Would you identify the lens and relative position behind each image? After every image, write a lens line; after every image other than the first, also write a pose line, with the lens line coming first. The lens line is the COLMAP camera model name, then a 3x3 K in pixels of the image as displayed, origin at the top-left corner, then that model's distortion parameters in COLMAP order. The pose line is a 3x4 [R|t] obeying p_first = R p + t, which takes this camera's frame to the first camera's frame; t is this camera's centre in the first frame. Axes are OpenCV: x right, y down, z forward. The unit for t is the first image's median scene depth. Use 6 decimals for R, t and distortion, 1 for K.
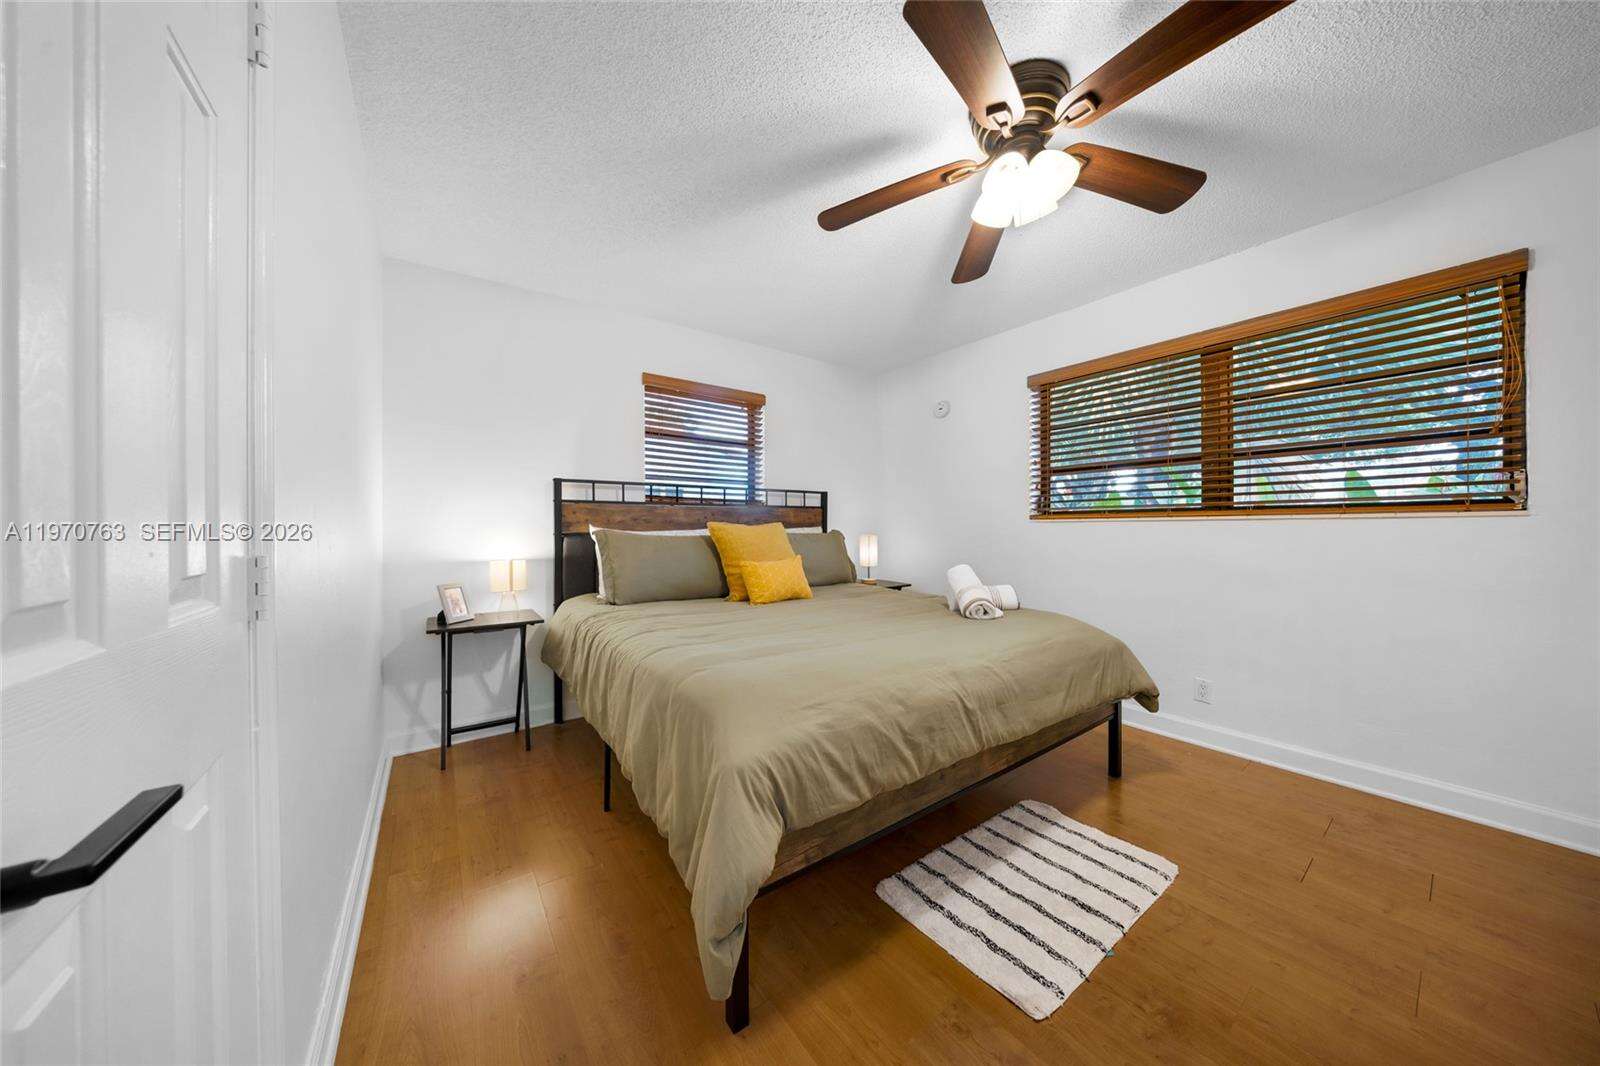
lens RADIAL K [[493.2, 0, 787.5], [0, 493.2, 528.9], [0, 0, 1]] dist [-0.010295, -0.000102]
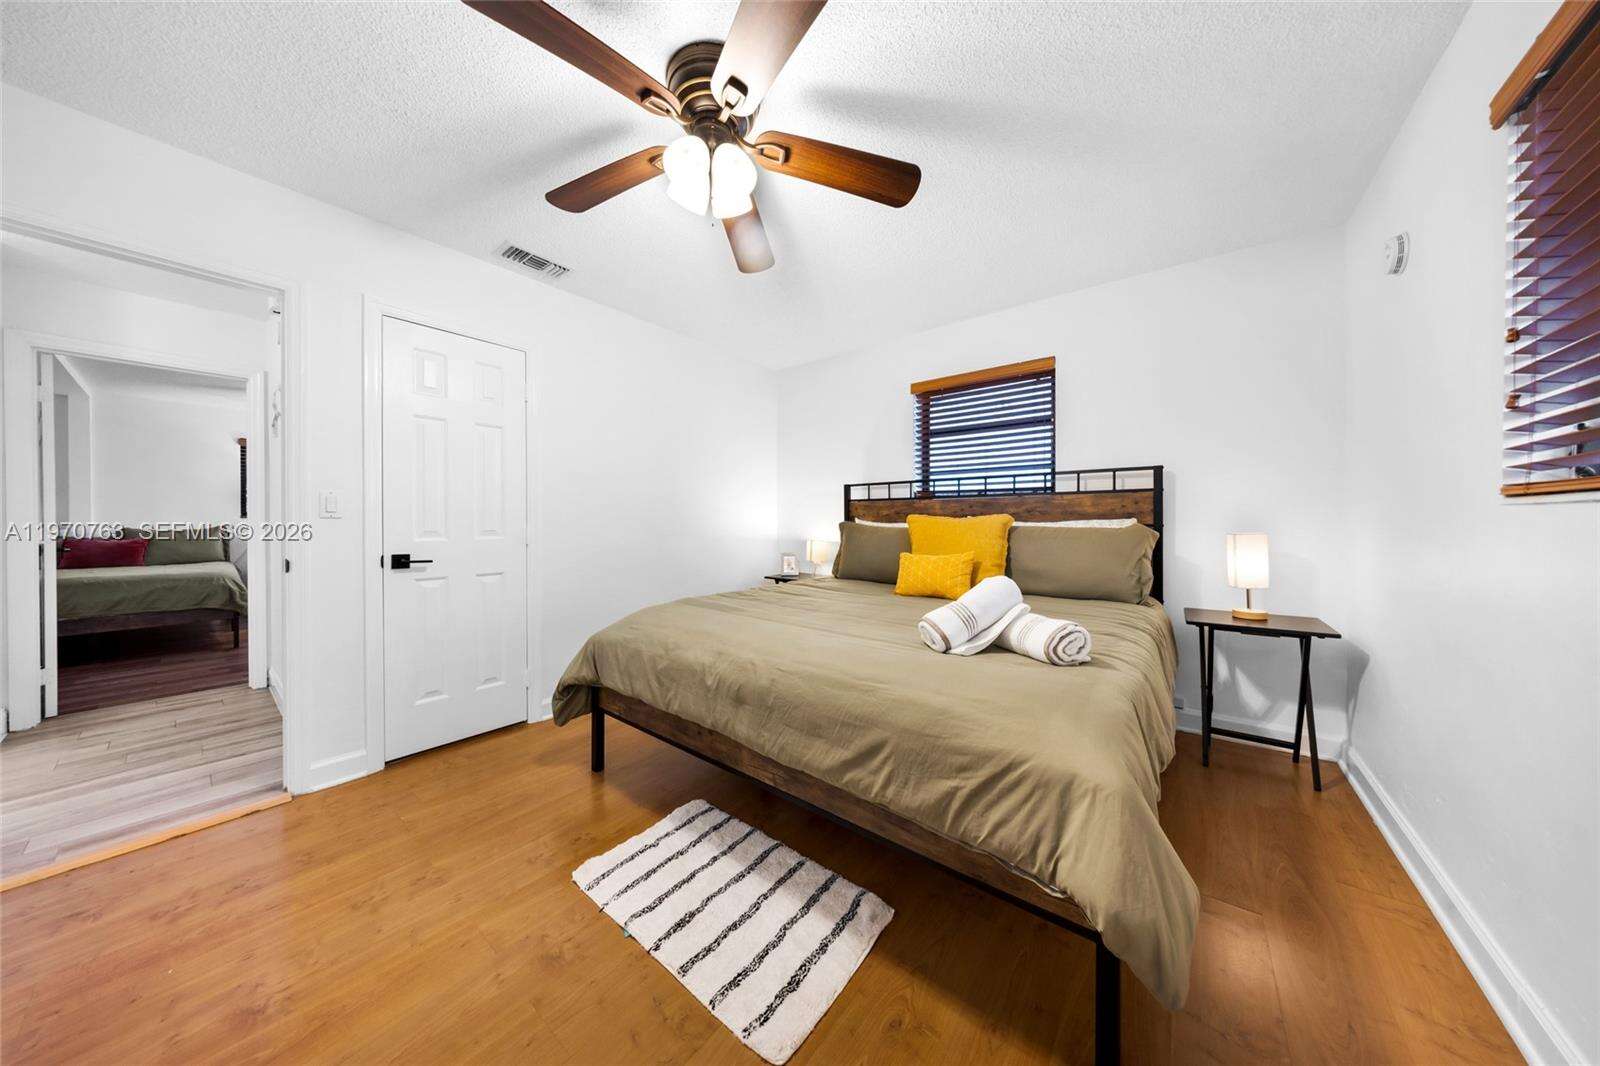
lens RADIAL K [[475.4, 0, 792.9], [0, 475.4, 524.3], [0, 0, 1]] dist [-0.002063, -0.000483]
pose [[0.288805, 0.008124, -0.957353, 0.739169], [-0.000479, 0.999965, 0.008341, -0.001468], [0.957388, -0.001951, 0.288799, 0.451026]]
